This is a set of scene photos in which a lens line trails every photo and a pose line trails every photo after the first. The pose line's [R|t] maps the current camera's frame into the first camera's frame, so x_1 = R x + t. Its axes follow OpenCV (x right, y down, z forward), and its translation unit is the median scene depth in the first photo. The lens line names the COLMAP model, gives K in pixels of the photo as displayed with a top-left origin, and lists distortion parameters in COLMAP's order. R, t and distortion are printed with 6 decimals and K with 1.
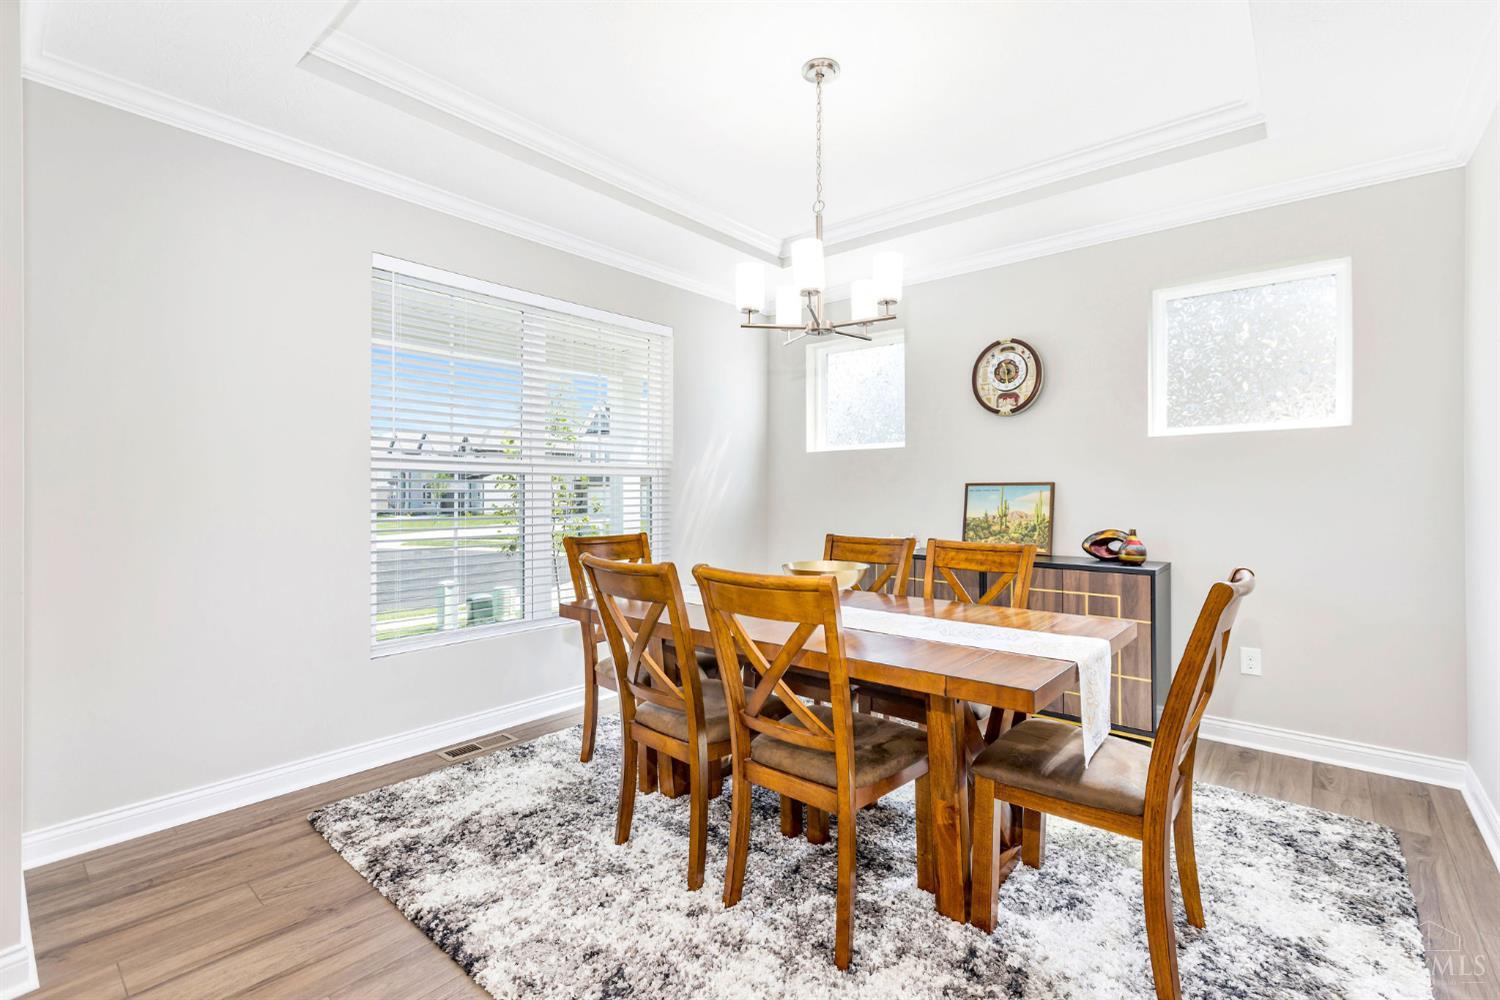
lens RADIAL K [[663.9, 0, 777.2], [0, 663.9, 486.9], [0, 0, 1]] dist [0.000314, 0.000058]
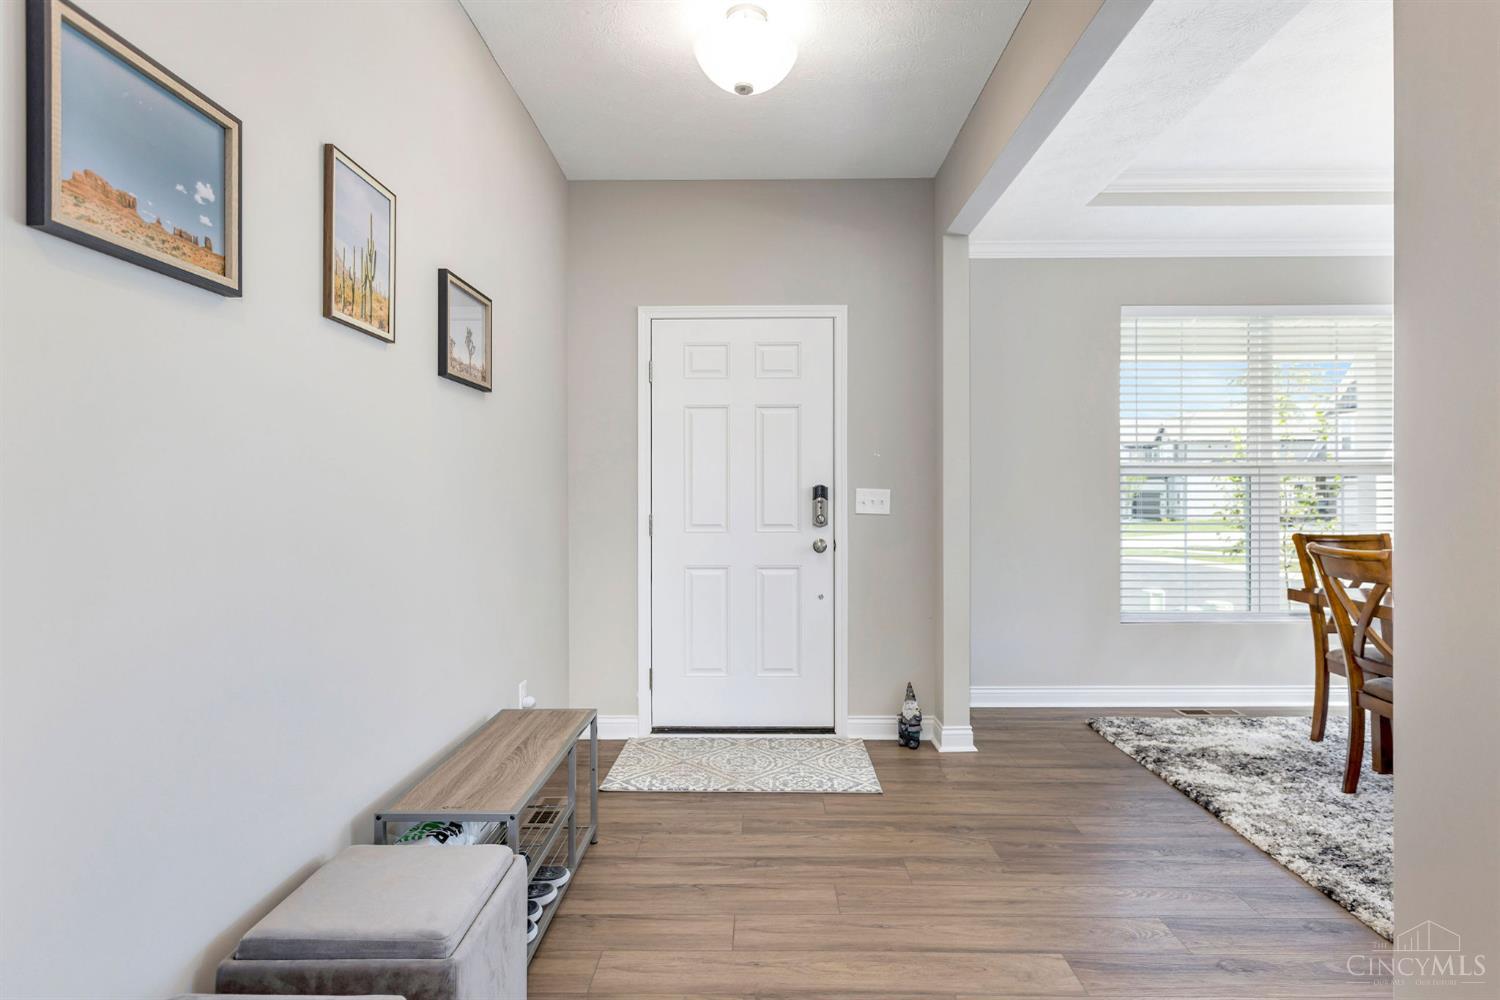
lens RADIAL K [[833.2, 0, 746.4], [0, 833.2, 492.6], [0, 0, 1]] dist [0.005476, -0.001670]
pose [[0.625154, 0.002790, -0.780496, 0.227496], [0.001954, 0.999985, 0.005140, -0.000231], [0.780499, -0.004738, 0.625139, -0.676285]]
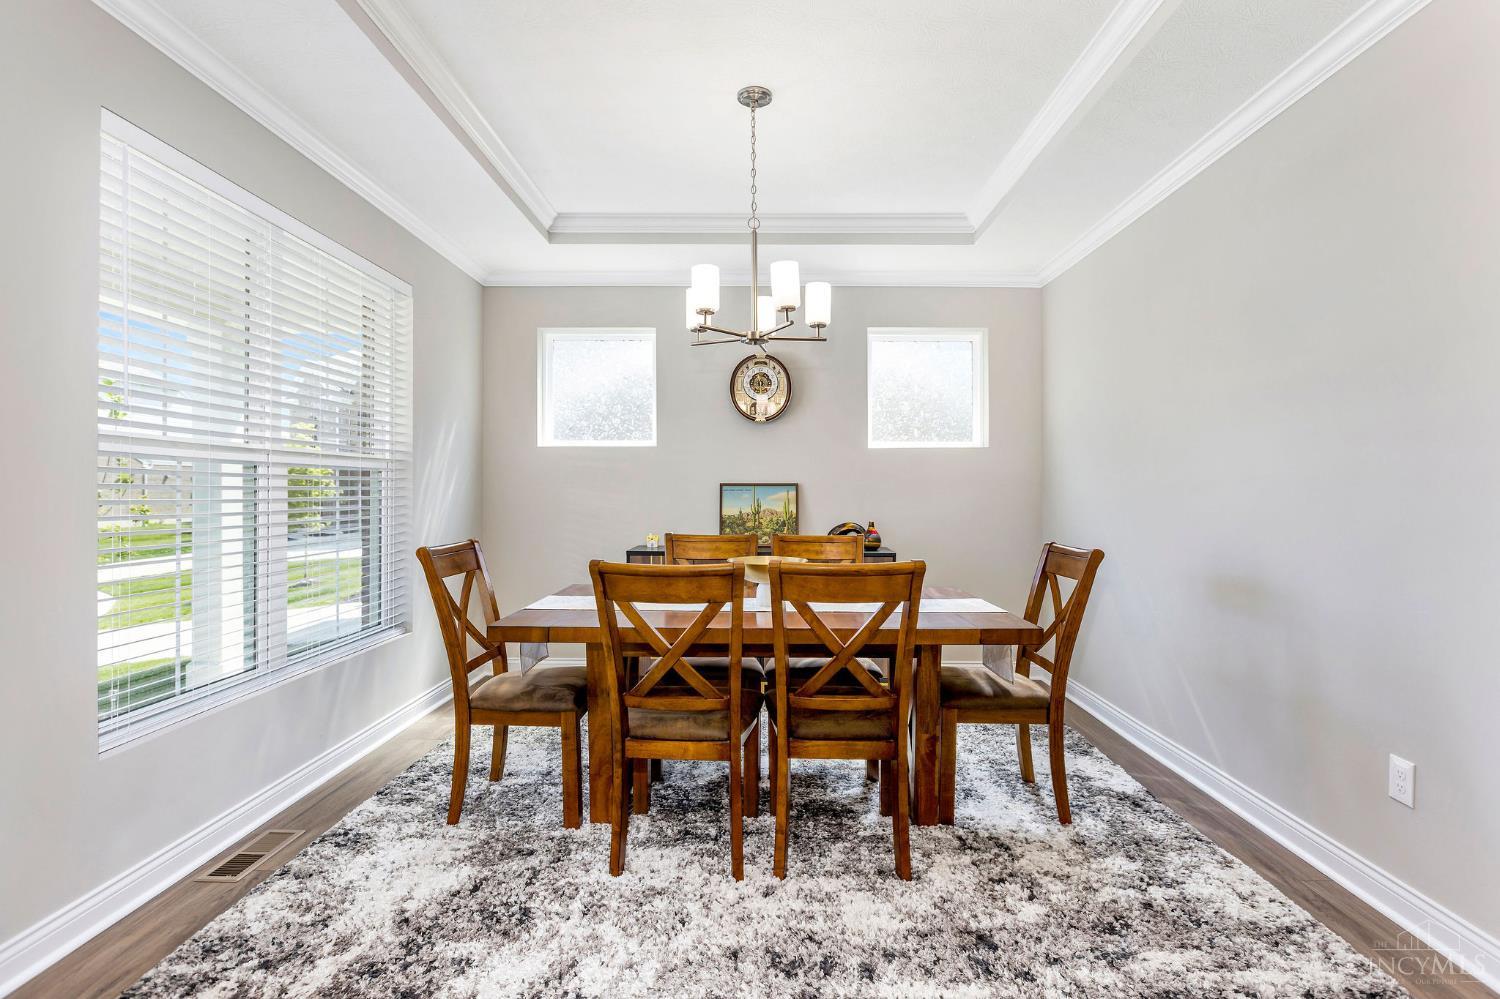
lens RADIAL K [[728.0, 0, 753.5], [0, 728.0, 490.3], [0, 0, 1]] dist [-0.004666, -0.001543]
pose [[0.770913, 0.004794, 0.636922, -0.675618], [-0.010873, 0.999925, 0.005634, -0.001972], [-0.636848, -0.011269, 0.770907, 0.102724]]
